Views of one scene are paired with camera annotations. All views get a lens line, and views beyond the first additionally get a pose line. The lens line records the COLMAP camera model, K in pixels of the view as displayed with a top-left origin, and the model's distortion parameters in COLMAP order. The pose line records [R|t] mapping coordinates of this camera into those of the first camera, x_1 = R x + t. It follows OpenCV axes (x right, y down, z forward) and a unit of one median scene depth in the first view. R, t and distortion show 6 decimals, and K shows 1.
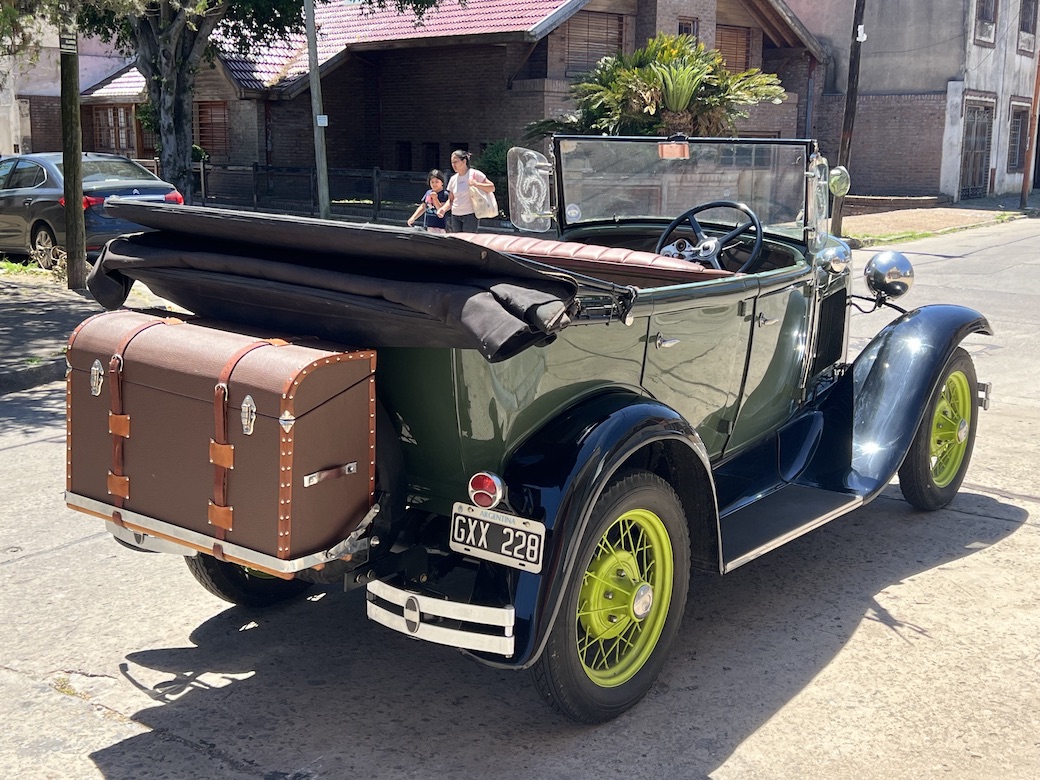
lens RADIAL K [[1318.2, 0, 525.7], [0, 1318.2, 388.5], [0, 0, 1]] dist [0.030104, 0.000000]
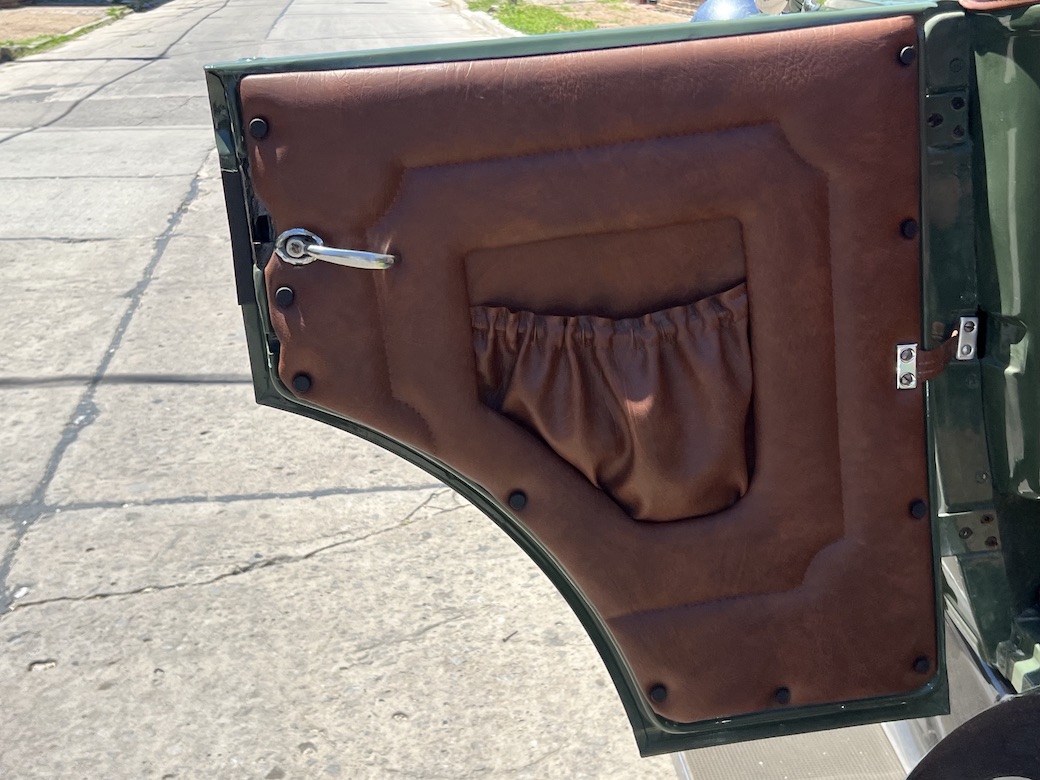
lens RADIAL K [[1384.9, 0, 519.5], [0, 1384.9, 390.2], [0, 0, 1]] dist [0.009285, 0.000000]
pose [[0.743453, -0.232347, 0.627130, -0.066500], [0.150969, 0.971812, 0.181078, -0.022086], [-0.651526, -0.039946, 0.757574, 0.198291]]
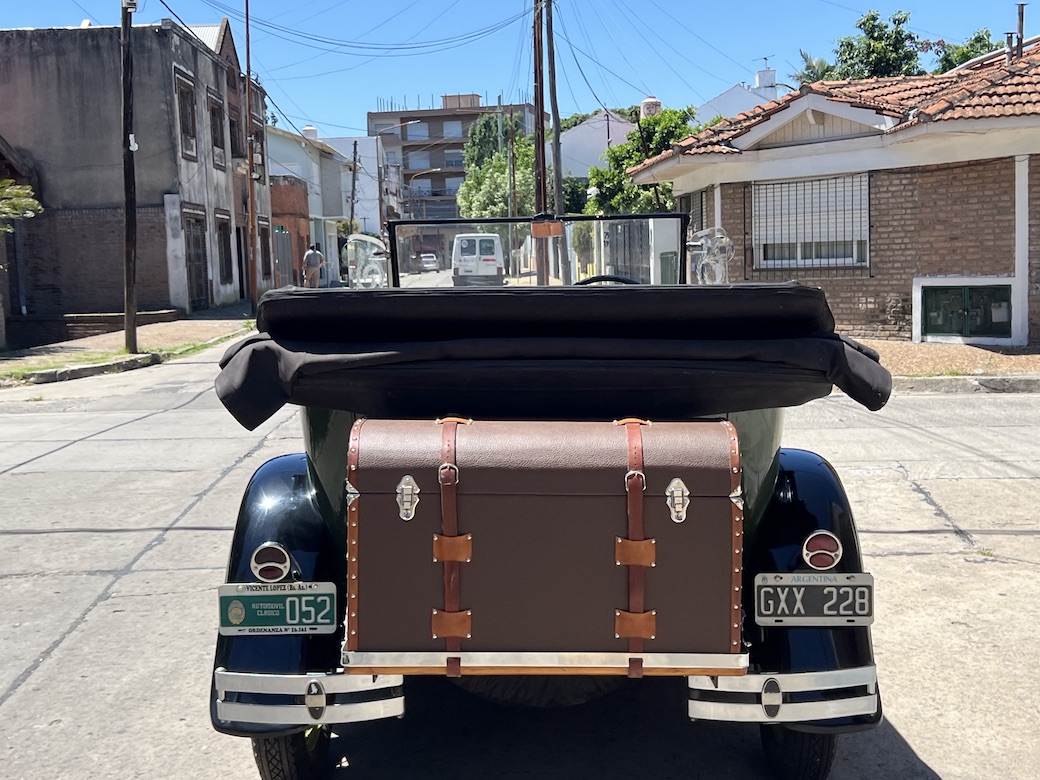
lens RADIAL K [[1384.9, 0, 515.3], [0, 1384.9, 393.3], [0, 0, 1]] dist [0.009285, 0.000000]
pose [[0.806069, -0.094277, 0.584263, -0.120064], [0.146724, 0.988244, -0.042962, -0.003926], [-0.573345, 0.120356, 0.810426, 0.043681]]
